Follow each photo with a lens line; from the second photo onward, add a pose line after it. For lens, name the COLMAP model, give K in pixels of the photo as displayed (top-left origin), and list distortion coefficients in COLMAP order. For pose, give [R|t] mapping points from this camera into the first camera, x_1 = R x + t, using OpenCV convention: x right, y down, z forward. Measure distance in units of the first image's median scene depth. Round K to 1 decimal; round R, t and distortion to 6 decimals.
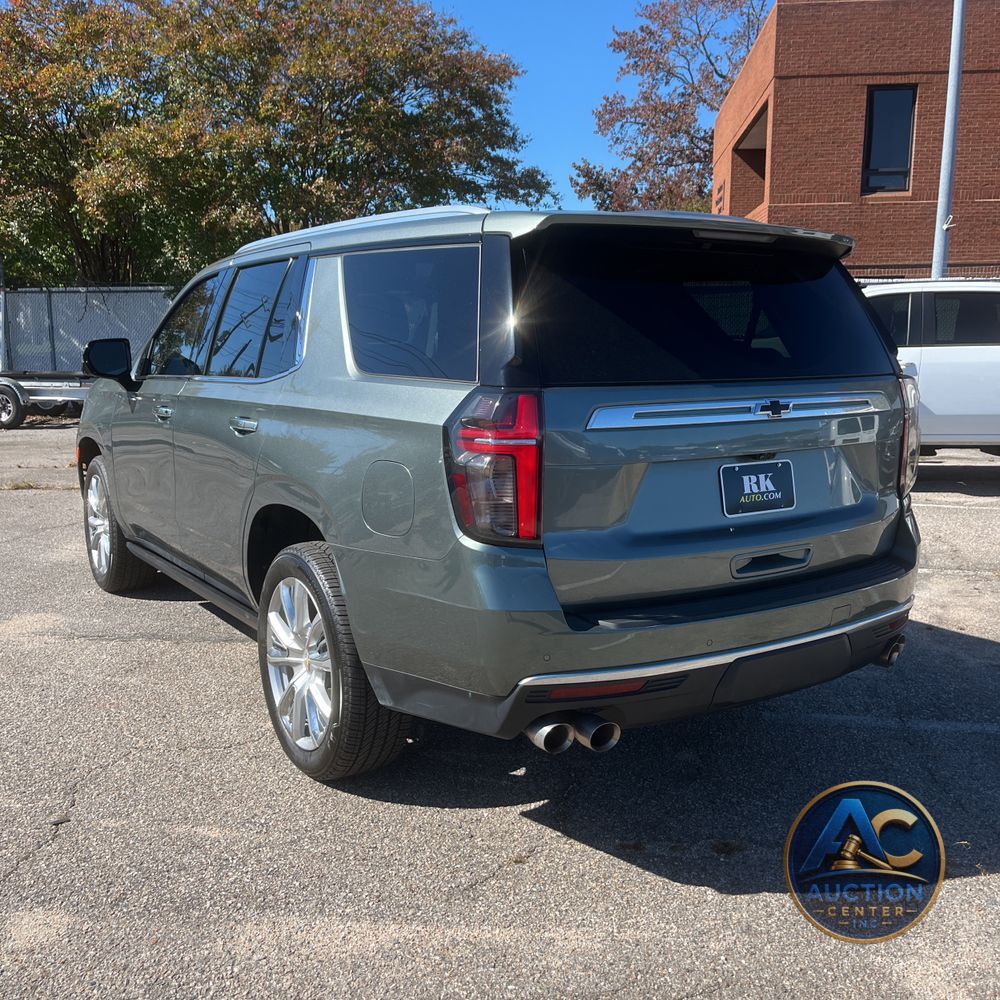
lens RADIAL K [[1041.6, 0, 493.8], [0, 1041.6, 500.6], [0, 0, 1]] dist [0.030058, 0.002737]
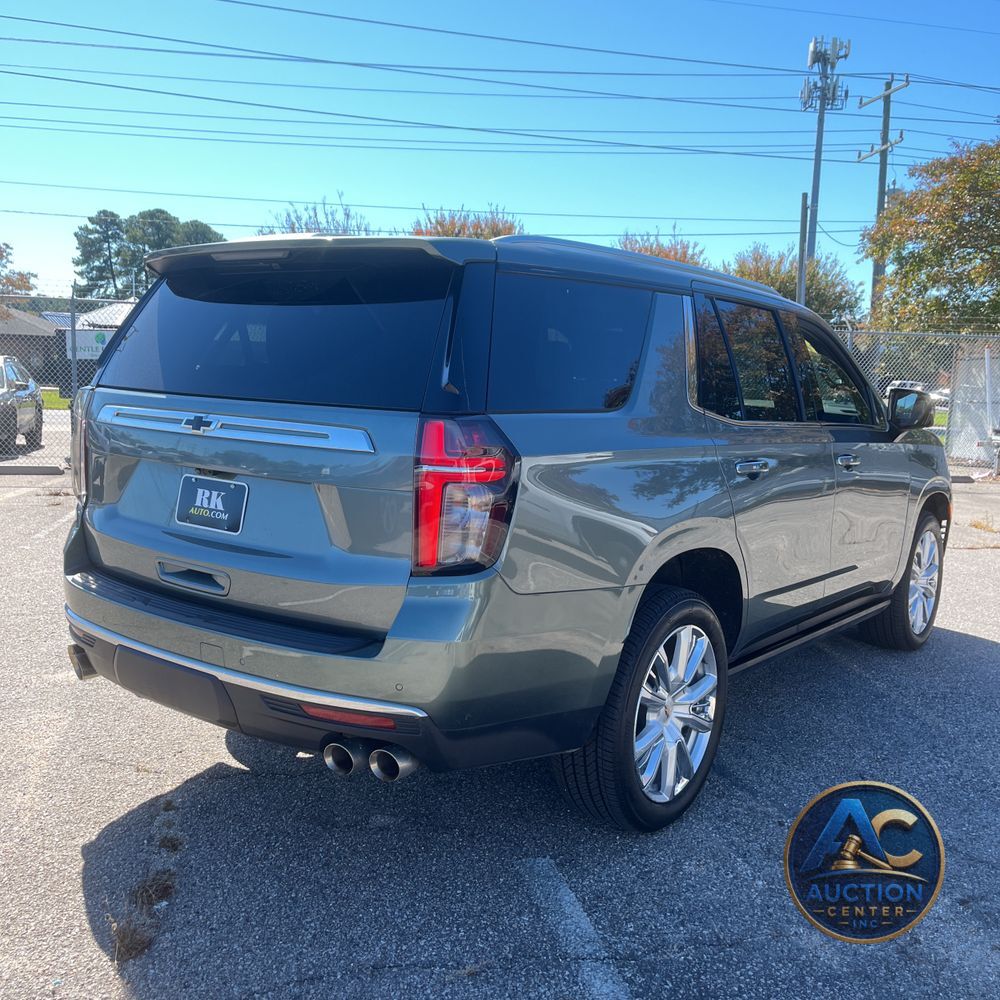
lens RADIAL K [[1041.6, 0, 493.8], [0, 1041.6, 500.6], [0, 0, 1]] dist [0.030058, 0.002737]
pose [[0.336620, 0.130758, -0.932518, 1.280070], [-0.188685, 0.979593, 0.069248, -0.136050], [0.922543, 0.152642, 0.354422, 0.896662]]
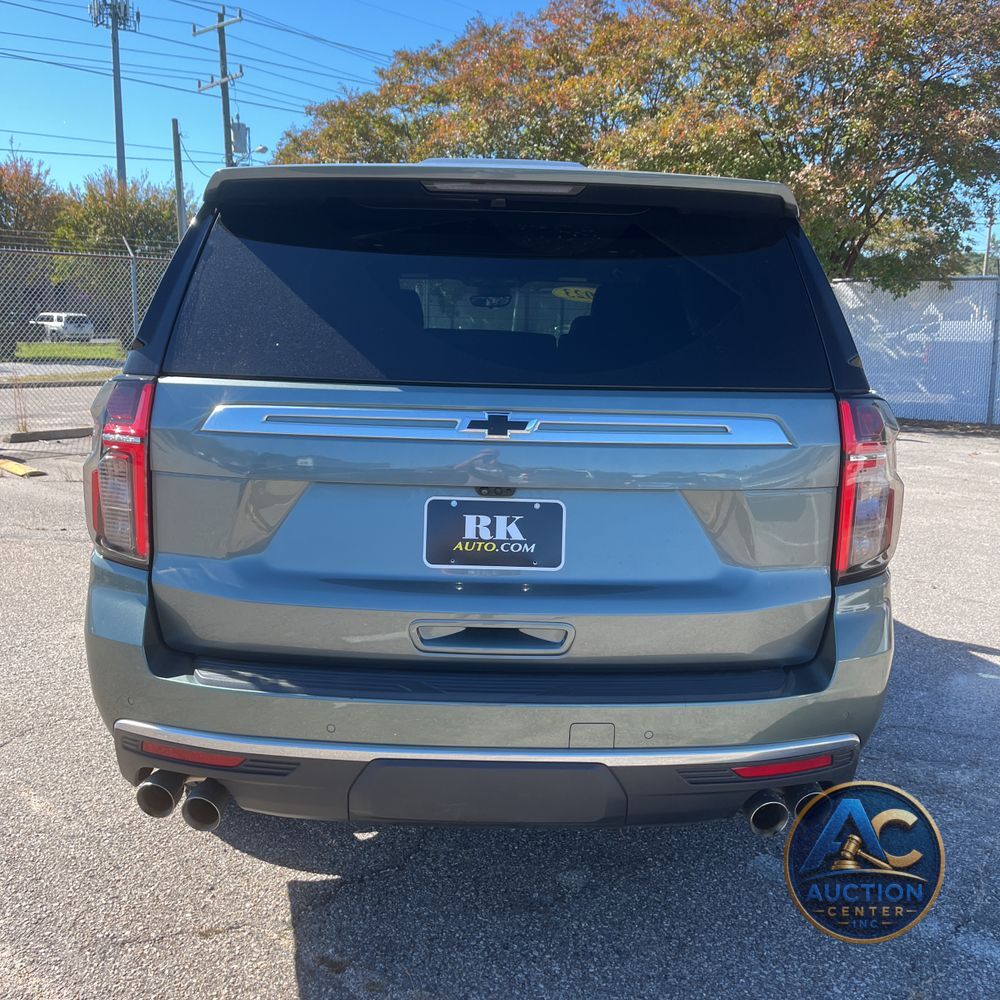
lens RADIAL K [[1021.1, 0, 501.9], [0, 1021.1, 487.4], [0, 0, 1]] dist [0.086935, -0.101276]
pose [[0.840626, 0.105827, -0.531177, 0.633592], [-0.110235, 0.993628, 0.023508, -0.061715], [0.530280, 0.038793, 0.846935, 0.399769]]
